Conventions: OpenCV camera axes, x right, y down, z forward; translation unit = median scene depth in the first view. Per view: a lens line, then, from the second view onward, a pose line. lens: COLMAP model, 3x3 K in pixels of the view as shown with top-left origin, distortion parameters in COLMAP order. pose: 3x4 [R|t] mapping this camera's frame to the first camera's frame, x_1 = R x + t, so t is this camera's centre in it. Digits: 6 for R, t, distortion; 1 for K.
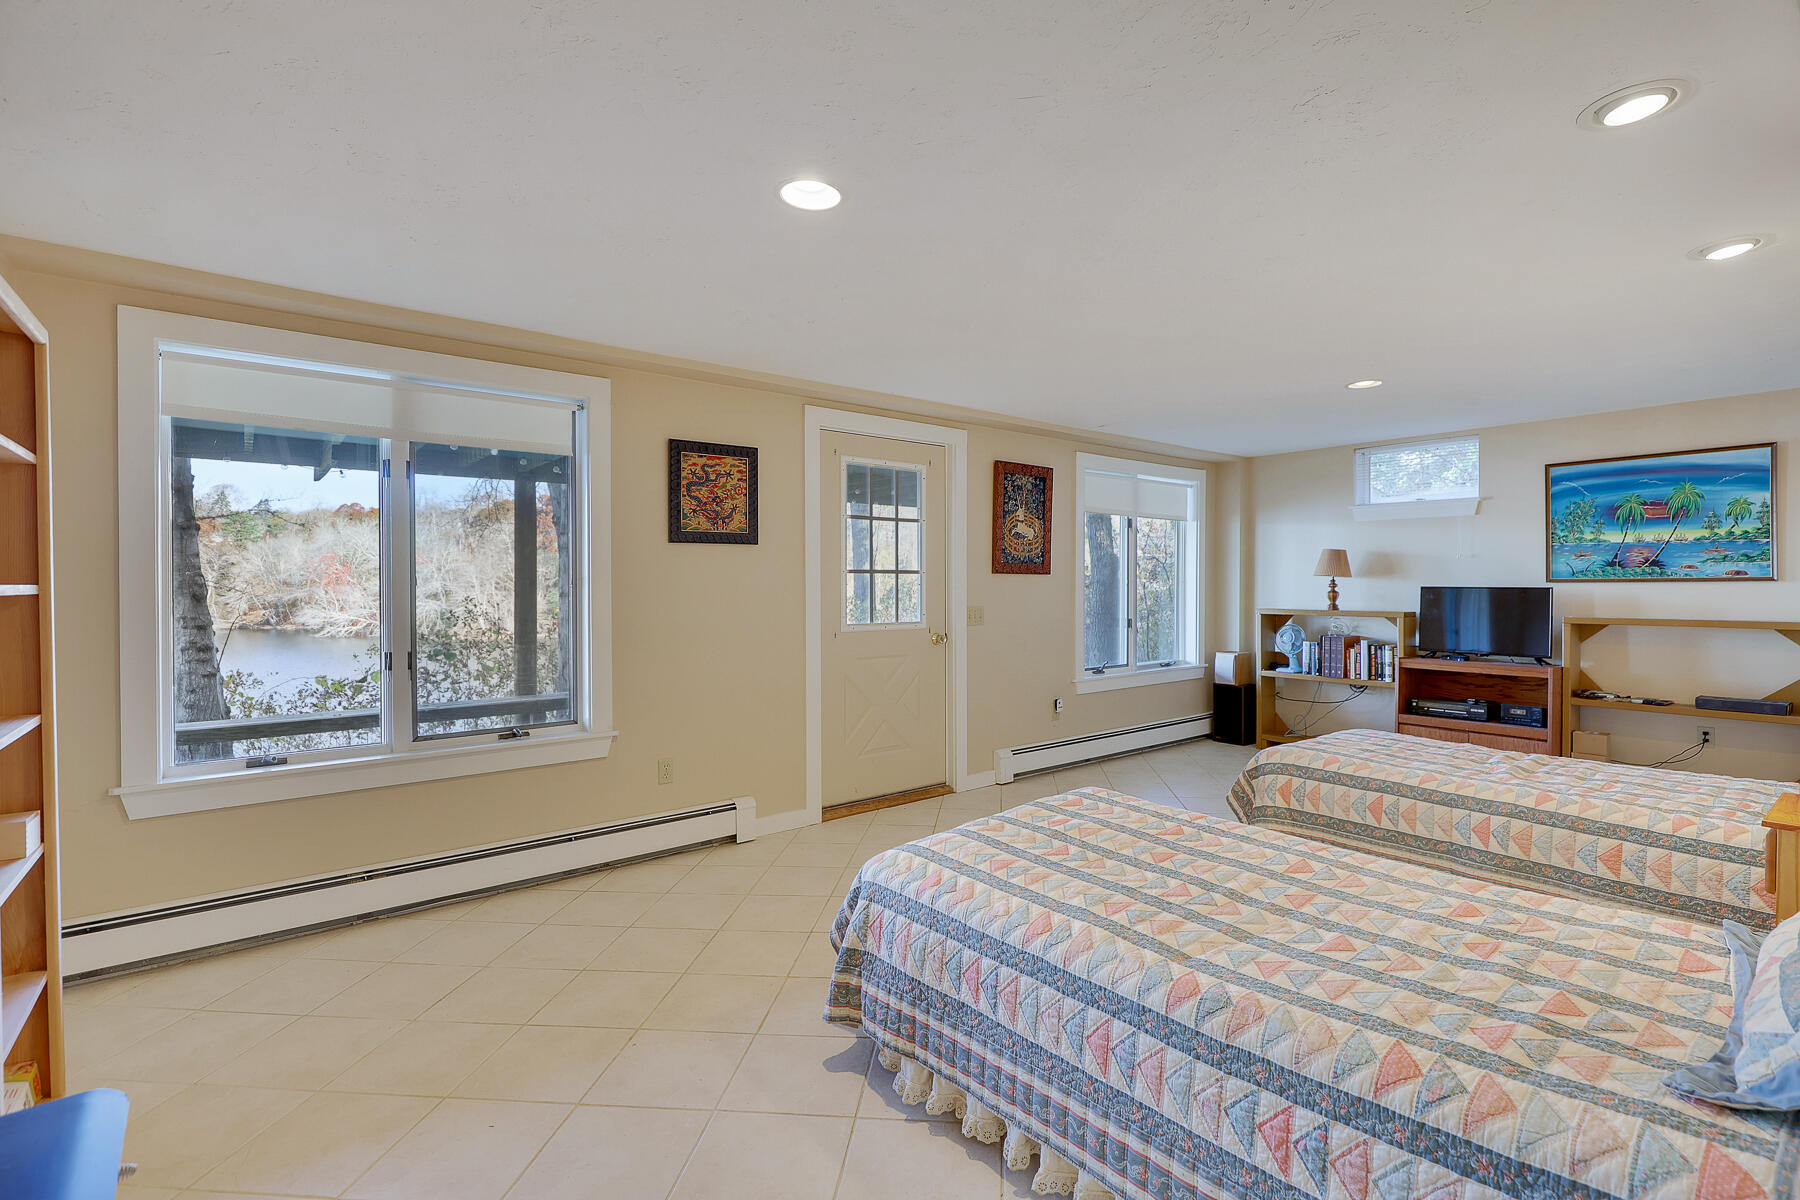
lens RADIAL K [[845.5, 0, 917.5], [0, 845.5, 595.0], [0, 0, 1]] dist [-0.002706, -0.000235]
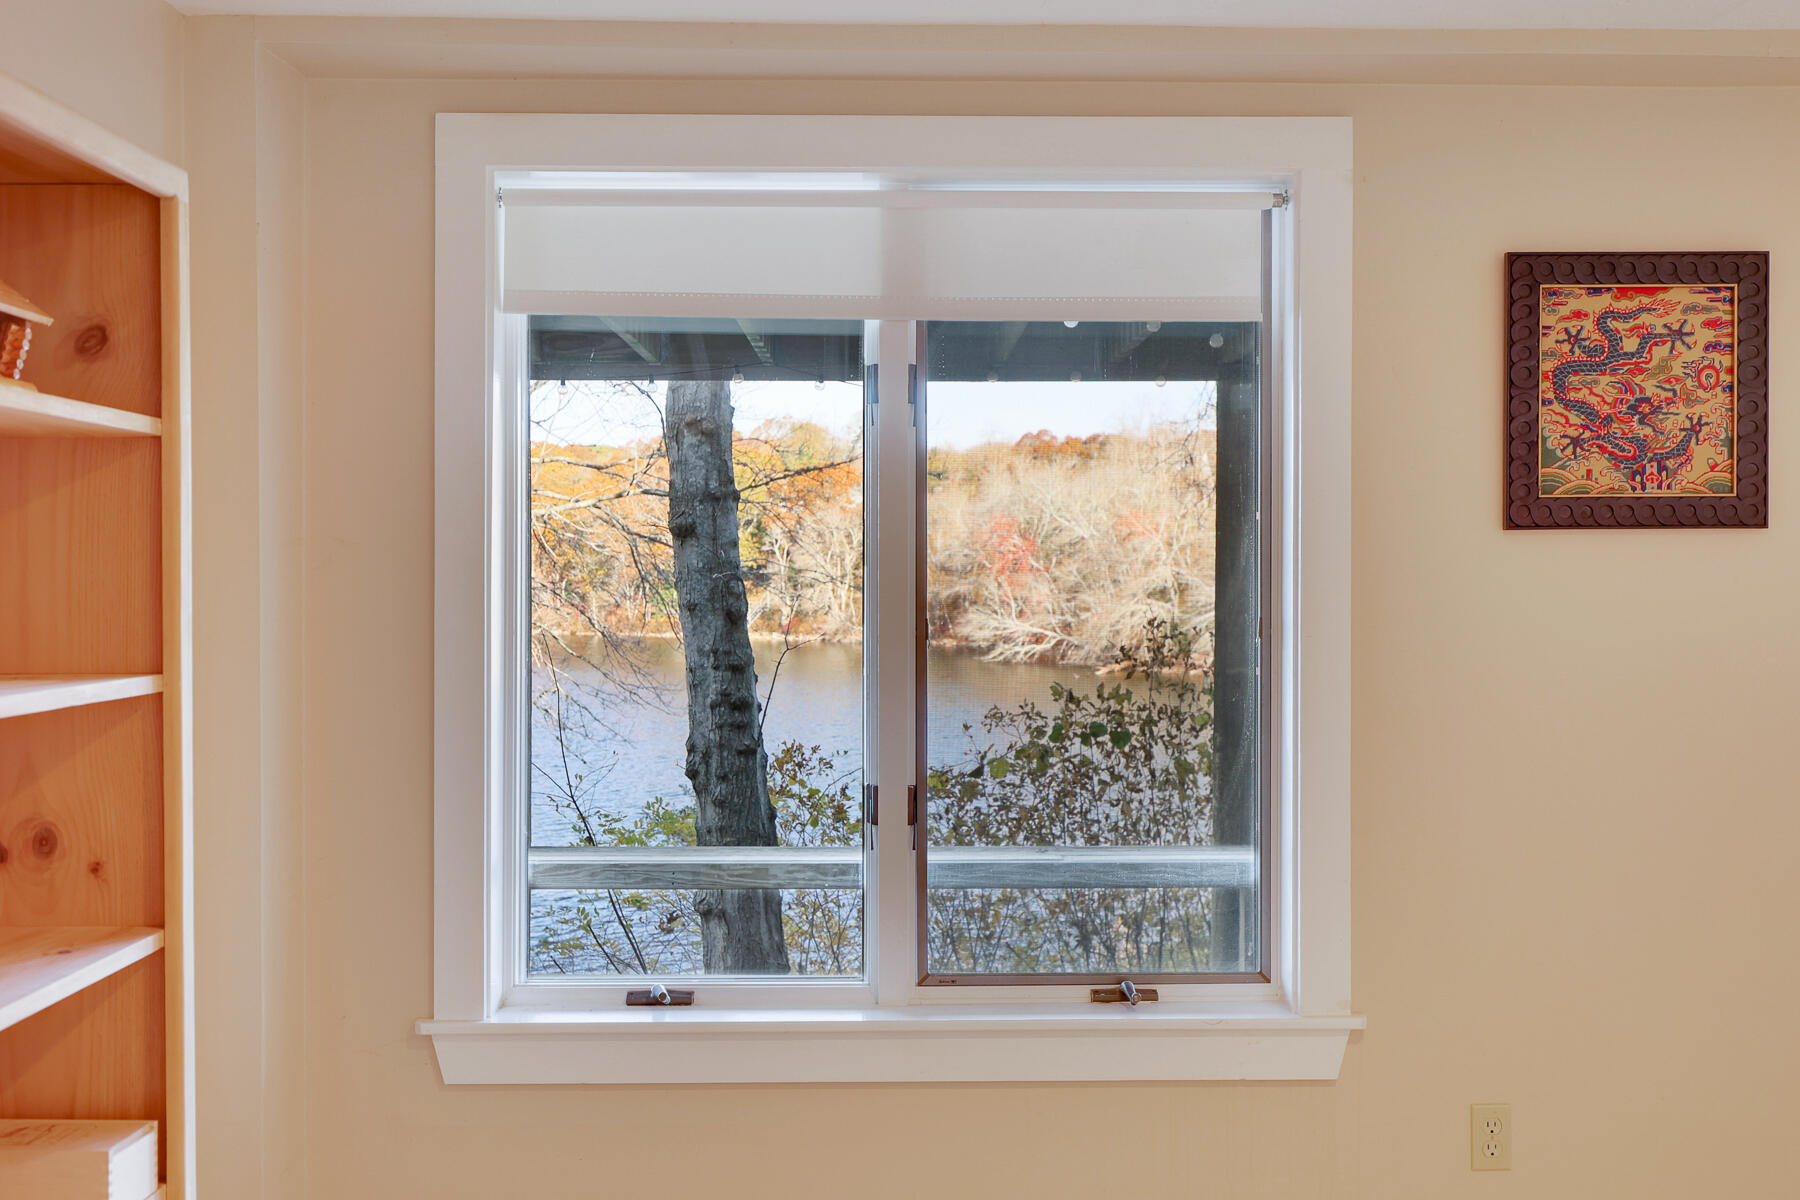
lens RADIAL K [[1756.7, 0, 896.1], [0, 1756.7, 583.8], [0, 0, 1]] dist [-0.002641, 0.000000]
pose [[0.782862, 0.006057, -0.622166, -0.016097], [-0.009451, 0.999953, -0.002157, -0.026854], [0.622123, 0.007568, 0.782883, 0.176841]]
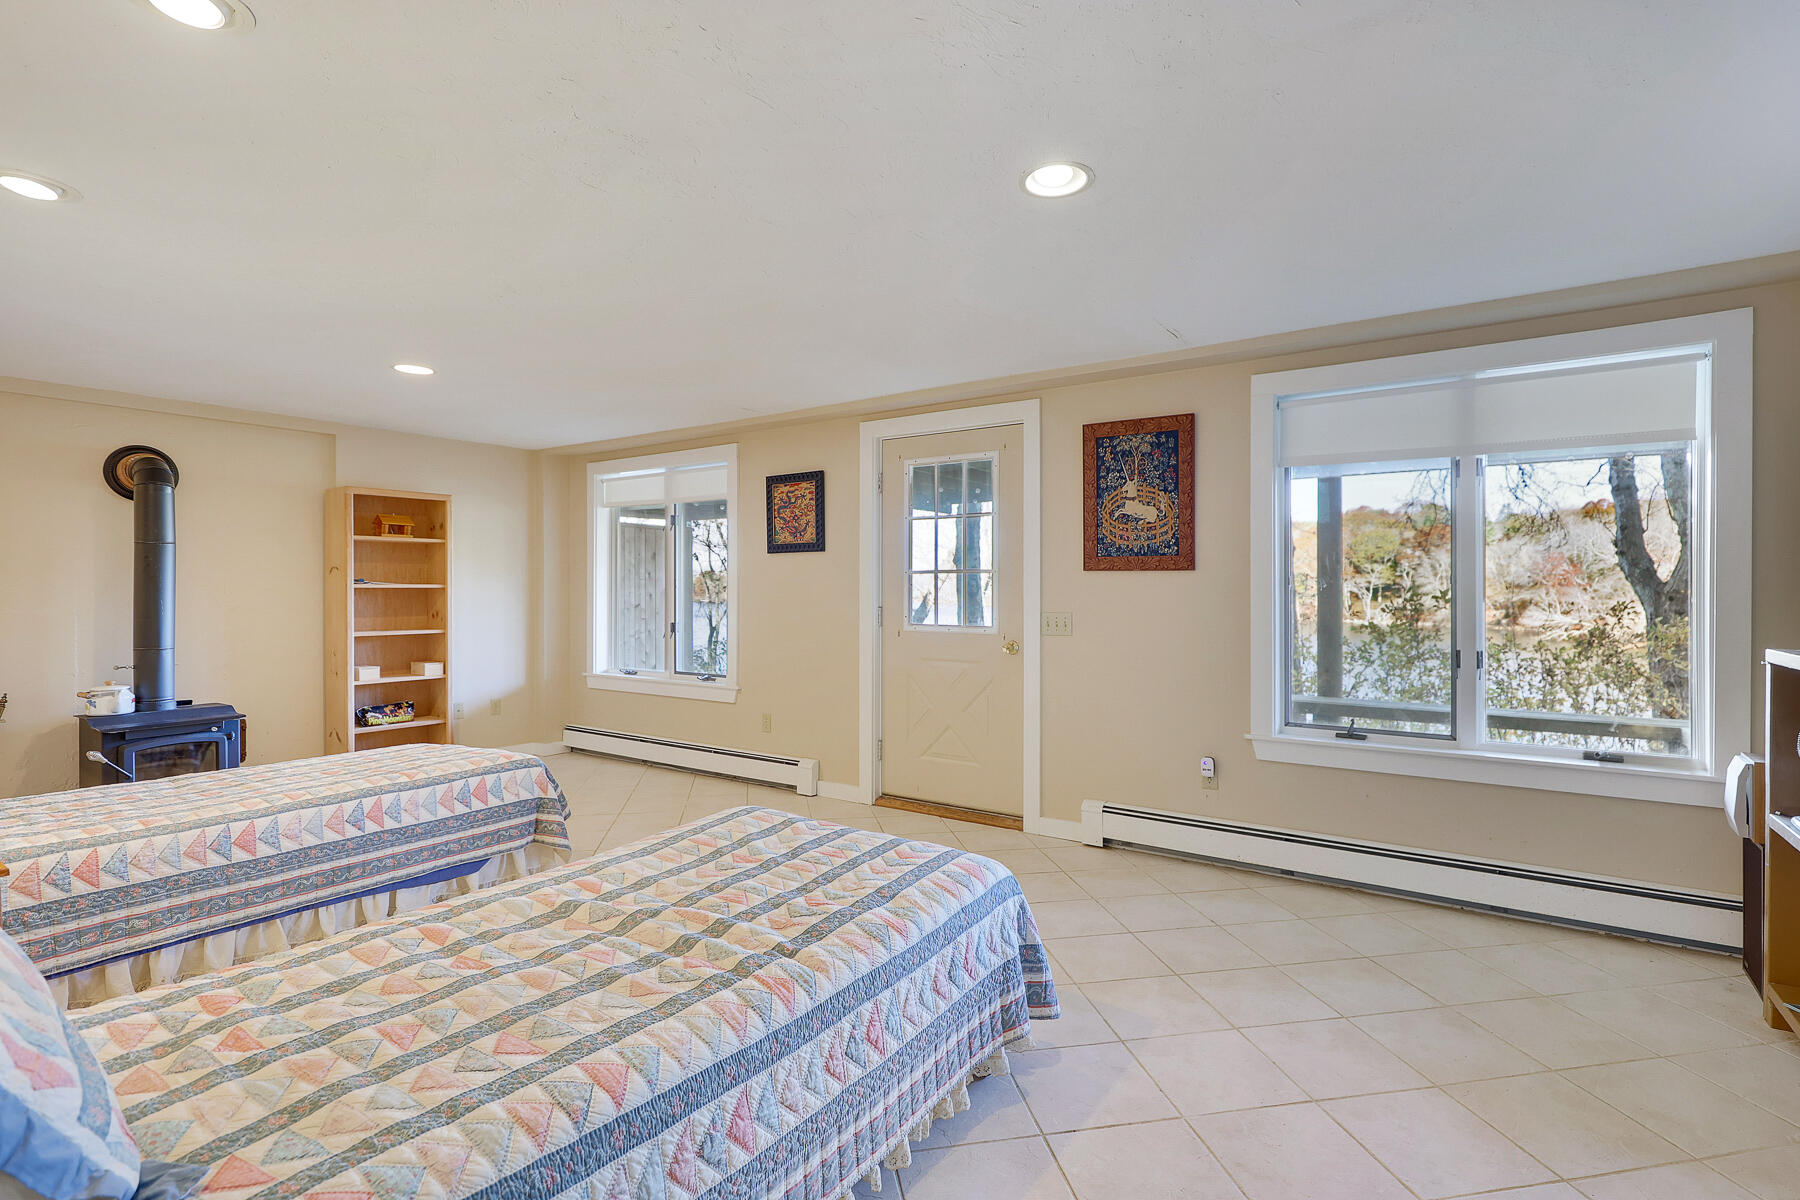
lens RADIAL K [[845.5, 0, 897.5], [0, 845.5, 589.6], [0, 0, 1]] dist [-0.002706, -0.000235]
pose [[0.273056, 0.005035, -0.961985, 0.840169], [-0.013303, 0.999910, 0.001458, -0.007489], [0.961906, 0.012399, 0.273098, 0.661203]]
